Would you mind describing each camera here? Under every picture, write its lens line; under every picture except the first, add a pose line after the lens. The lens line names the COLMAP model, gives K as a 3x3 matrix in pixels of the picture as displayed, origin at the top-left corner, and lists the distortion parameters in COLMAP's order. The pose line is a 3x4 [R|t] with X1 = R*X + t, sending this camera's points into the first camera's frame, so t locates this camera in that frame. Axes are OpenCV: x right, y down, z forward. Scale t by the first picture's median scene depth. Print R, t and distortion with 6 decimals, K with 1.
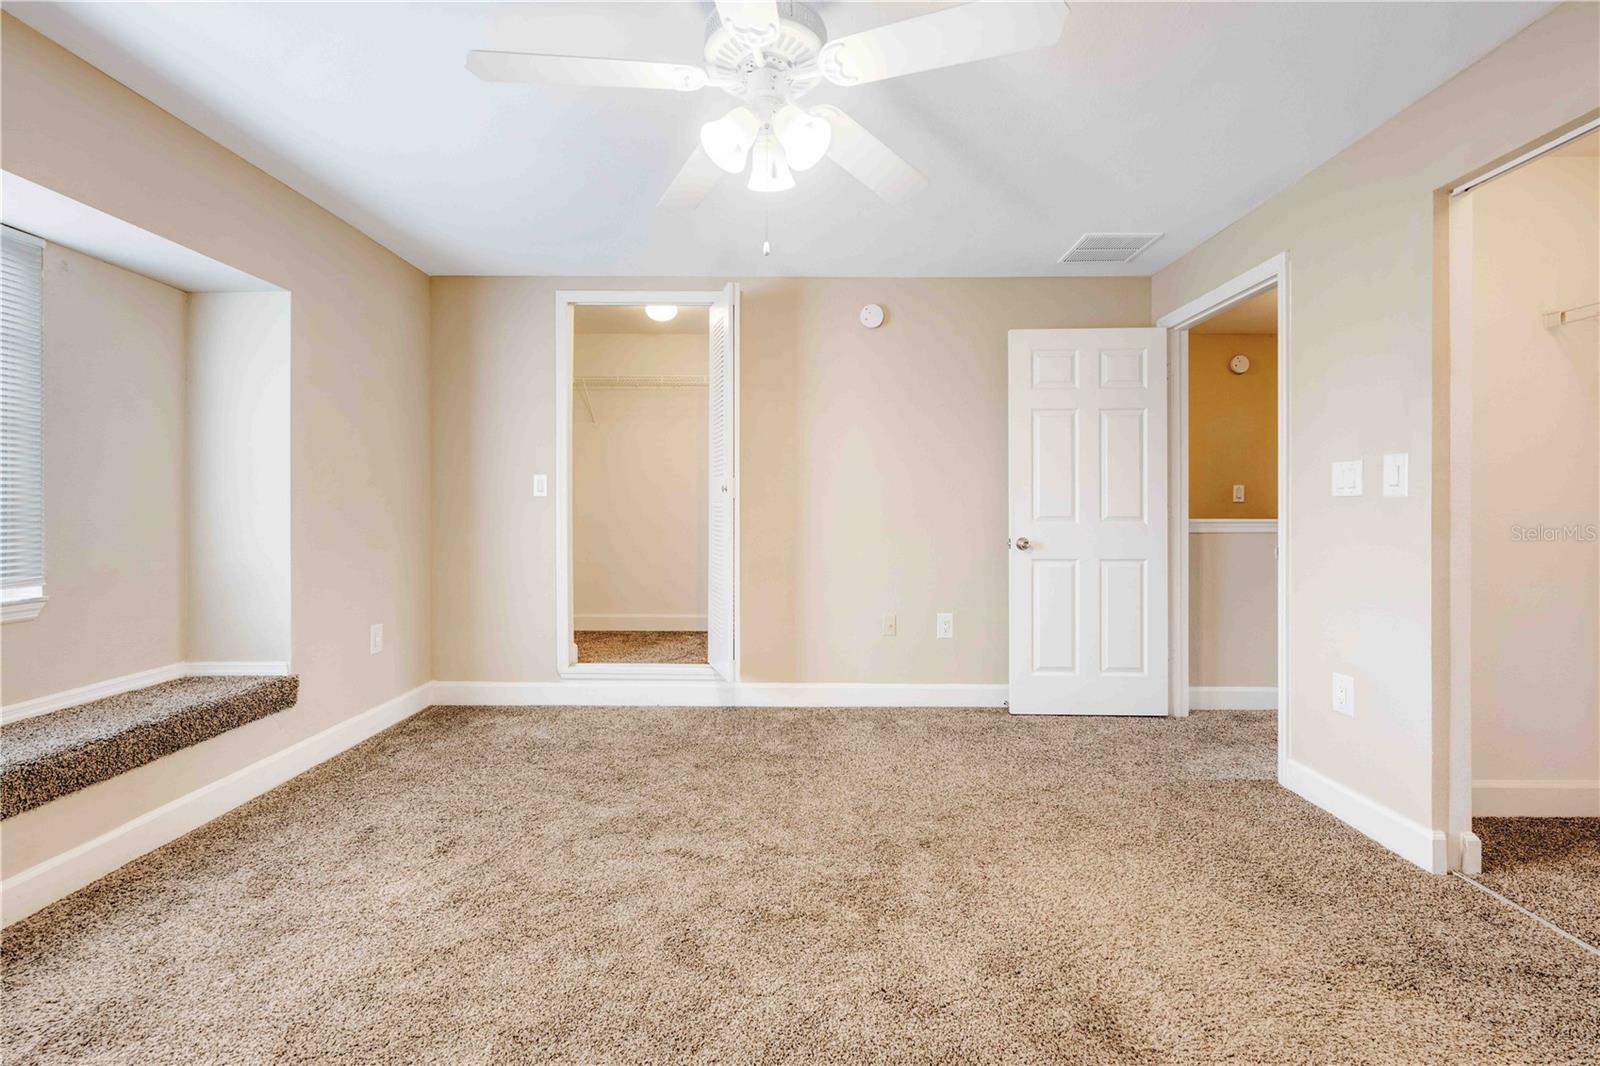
lens RADIAL K [[648.5, 0, 795.3], [0, 648.5, 520.4], [0, 0, 1]] dist [-0.002539, 0.000426]
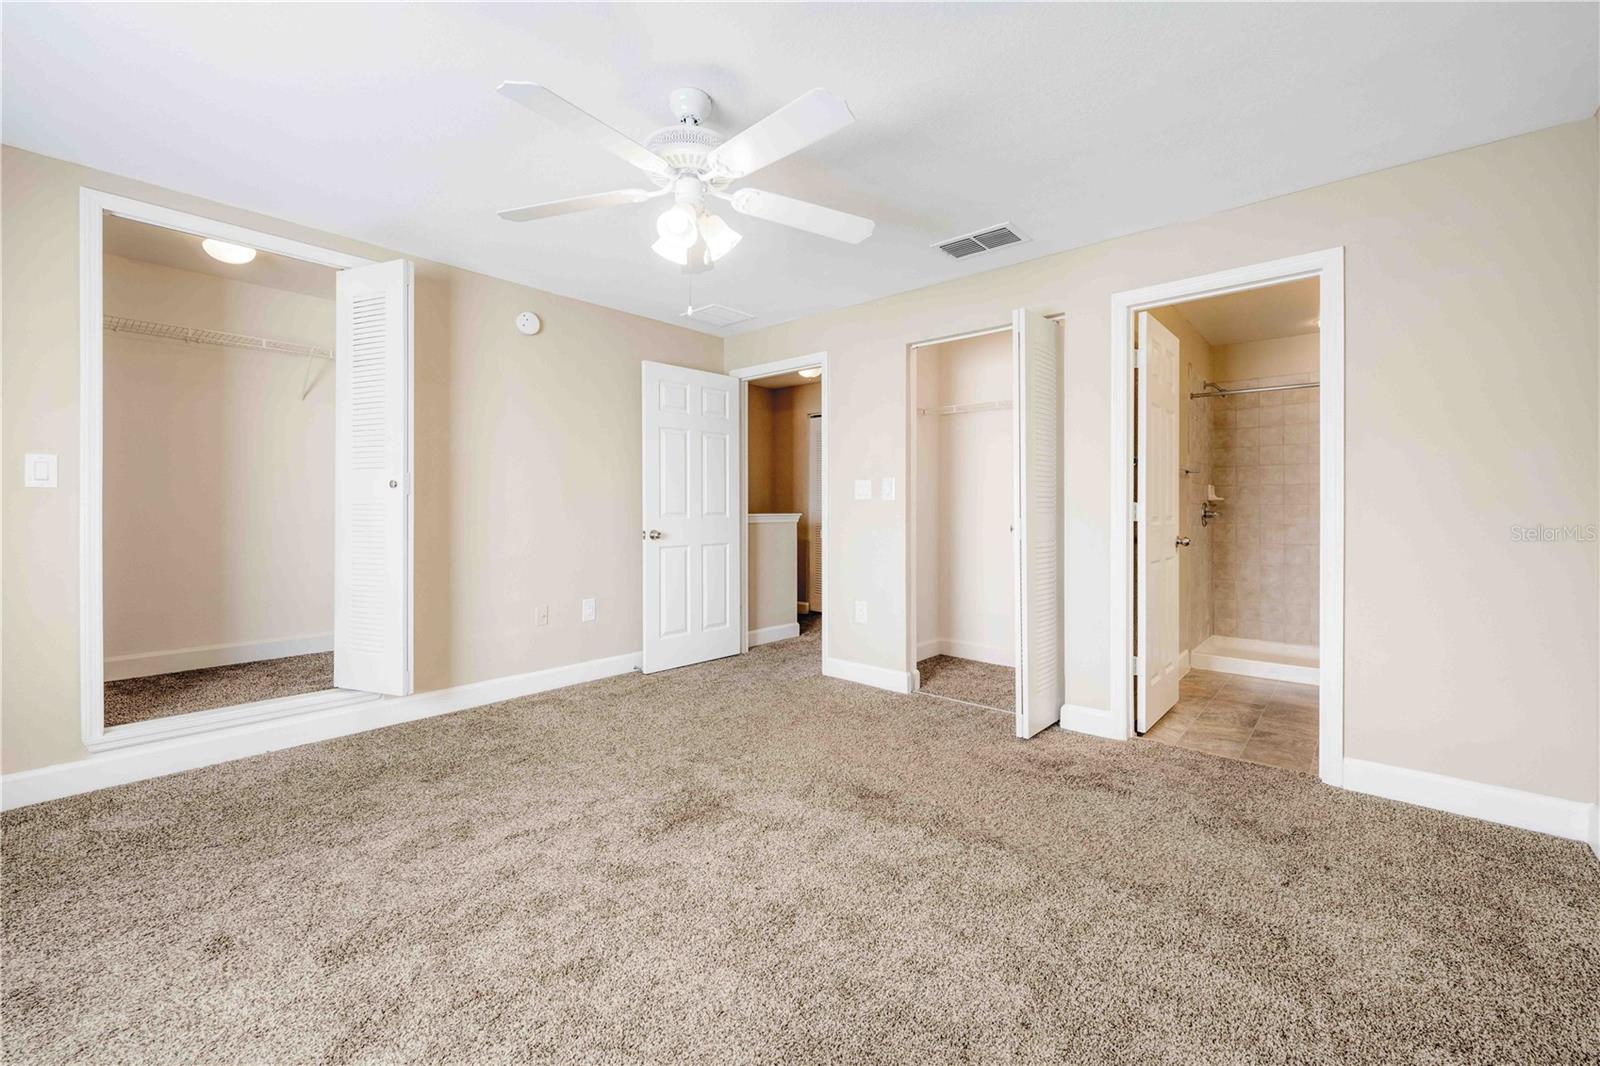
lens RADIAL K [[648.5, 0, 794.9], [0, 648.5, 520.3], [0, 0, 1]] dist [-0.002539, 0.000426]
pose [[0.654450, -0.014101, 0.755974, -0.420287], [0.011485, 0.999896, 0.008709, 0.000577], [-0.756018, 0.002983, 0.654544, -0.015140]]
